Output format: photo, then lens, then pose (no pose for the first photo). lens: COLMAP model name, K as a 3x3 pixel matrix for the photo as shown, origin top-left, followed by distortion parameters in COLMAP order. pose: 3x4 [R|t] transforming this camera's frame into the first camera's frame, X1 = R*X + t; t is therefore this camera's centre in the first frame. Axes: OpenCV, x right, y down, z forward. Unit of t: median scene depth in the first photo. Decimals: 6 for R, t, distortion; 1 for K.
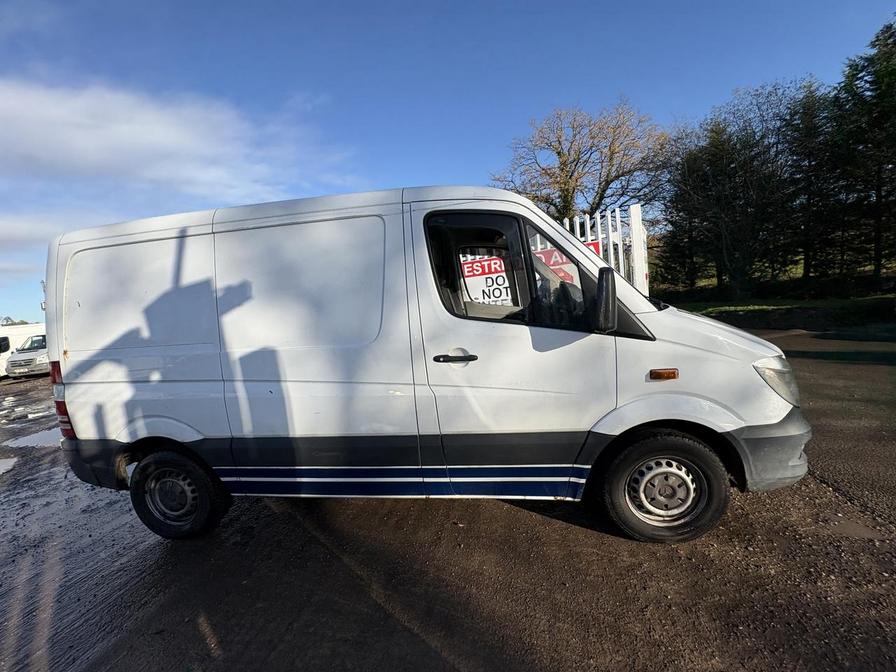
lens RADIAL K [[355.6, 0, 443.7], [0, 355.6, 336.1], [0, 0, 1]] dist [-0.001283, 0.000021]
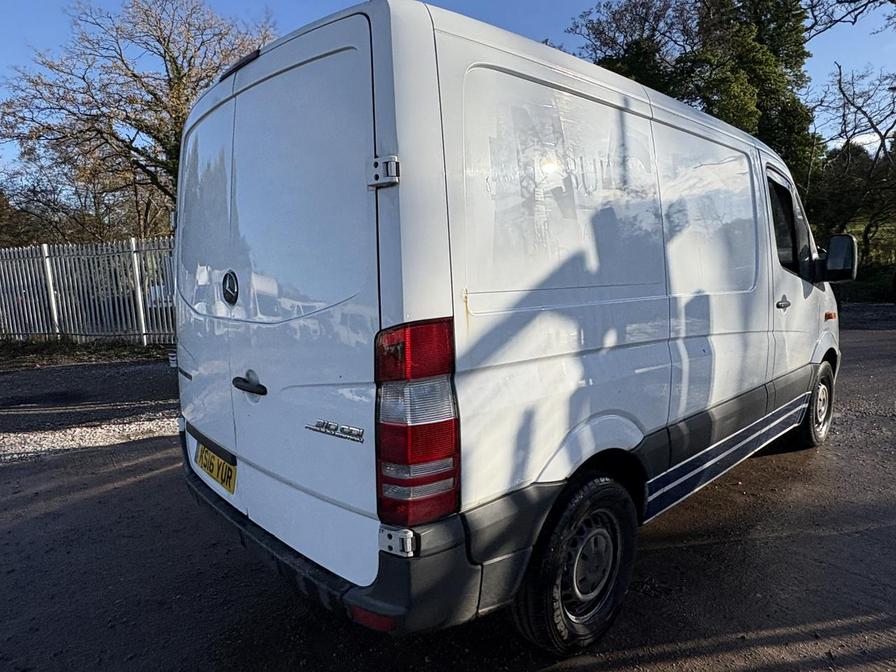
lens RADIAL K [[559.0, 0, 450.9], [0, 559.0, 332.3], [0, 0, 1]] dist [0.006428, -0.001739]
pose [[0.618817, -0.018554, 0.785316, -1.629625], [0.062720, 0.997696, -0.025850, 0.107054], [-0.783027, 0.065252, 0.618555, 0.637053]]
